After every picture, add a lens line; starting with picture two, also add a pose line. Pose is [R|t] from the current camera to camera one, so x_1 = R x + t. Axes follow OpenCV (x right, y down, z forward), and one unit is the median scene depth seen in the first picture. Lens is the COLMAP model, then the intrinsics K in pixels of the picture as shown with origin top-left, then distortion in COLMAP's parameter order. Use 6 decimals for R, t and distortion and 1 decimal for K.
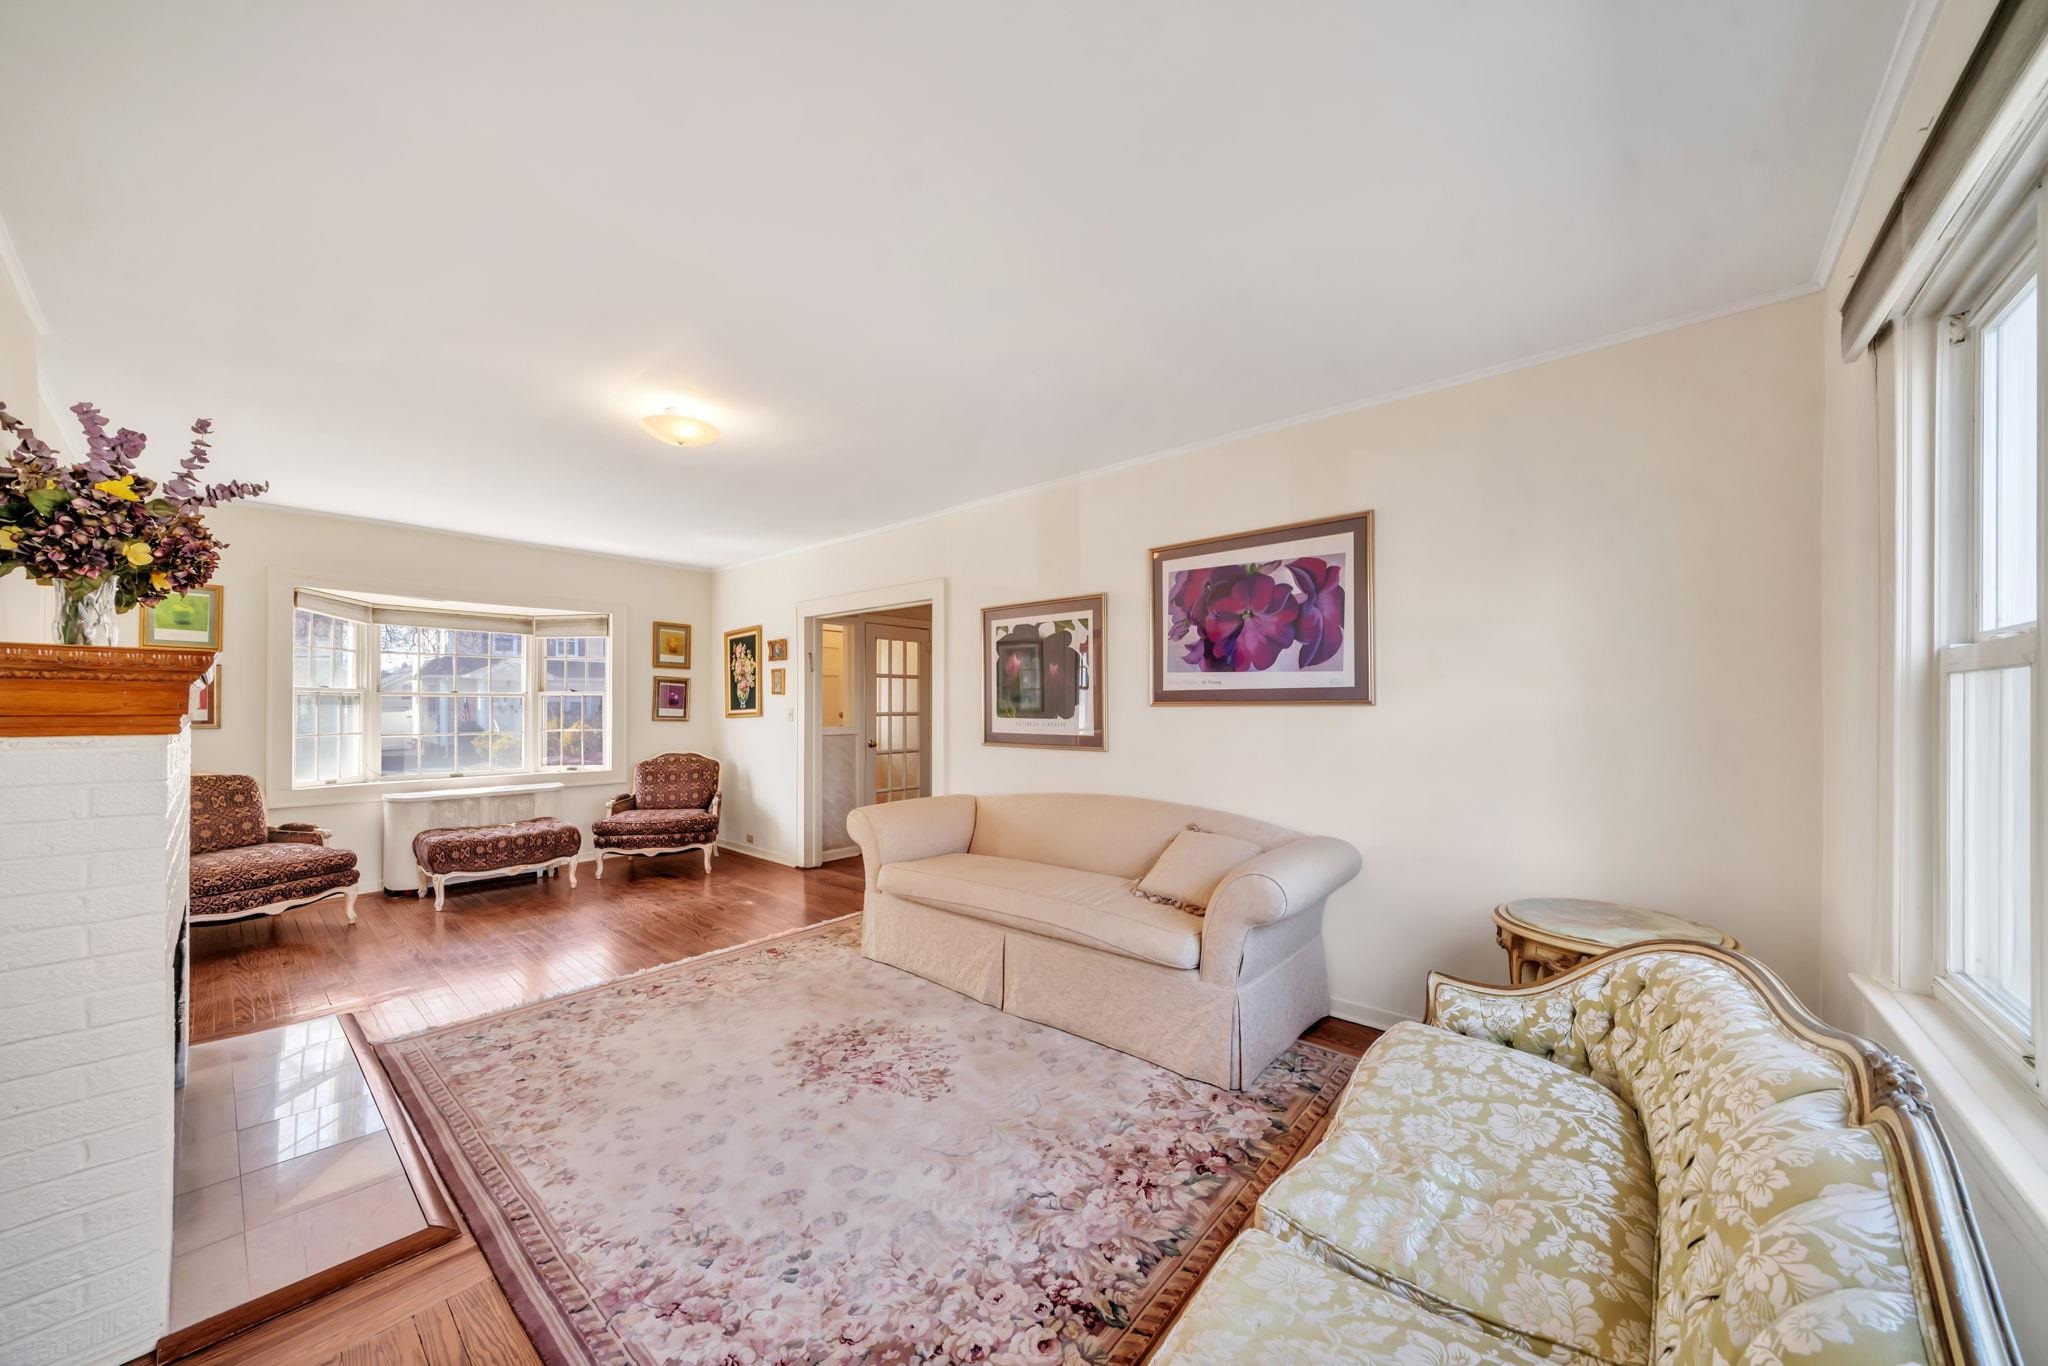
lens RADIAL K [[711.7, 0, 1012.4], [0, 711.7, 702.2], [0, 0, 1]] dist [-0.007950, 0.000897]
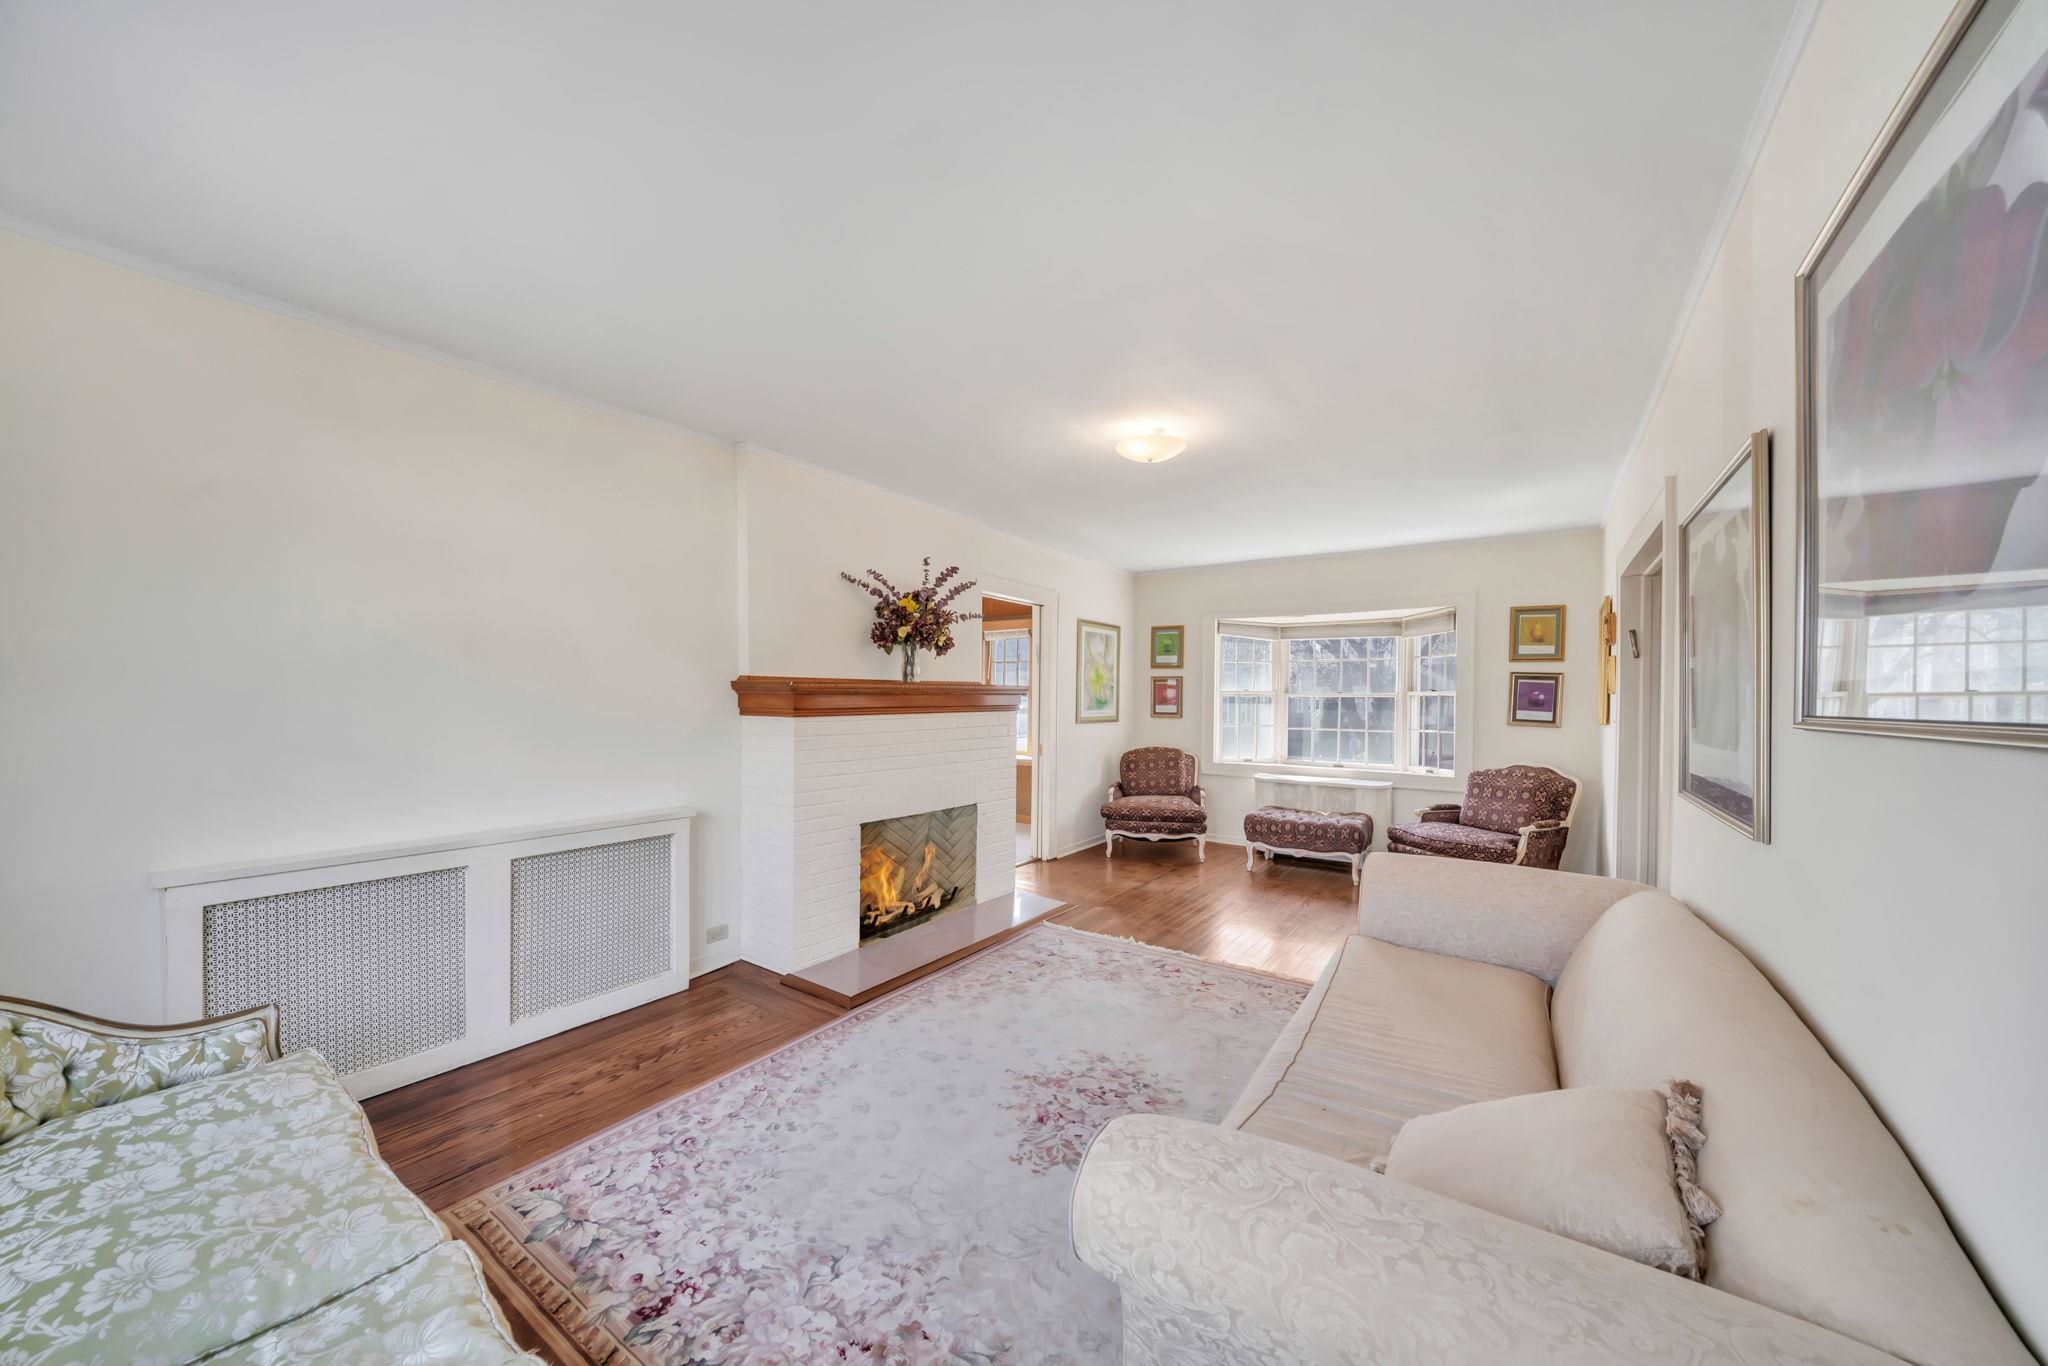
lens RADIAL K [[711.7, 0, 1015.3], [0, 711.7, 701.3], [0, 0, 1]] dist [-0.007950, 0.000897]
pose [[0.109773, 0.005939, -0.993939, 0.405246], [-0.001831, 0.999982, 0.005773, -0.008357], [0.993955, 0.001186, 0.109781, 0.484052]]
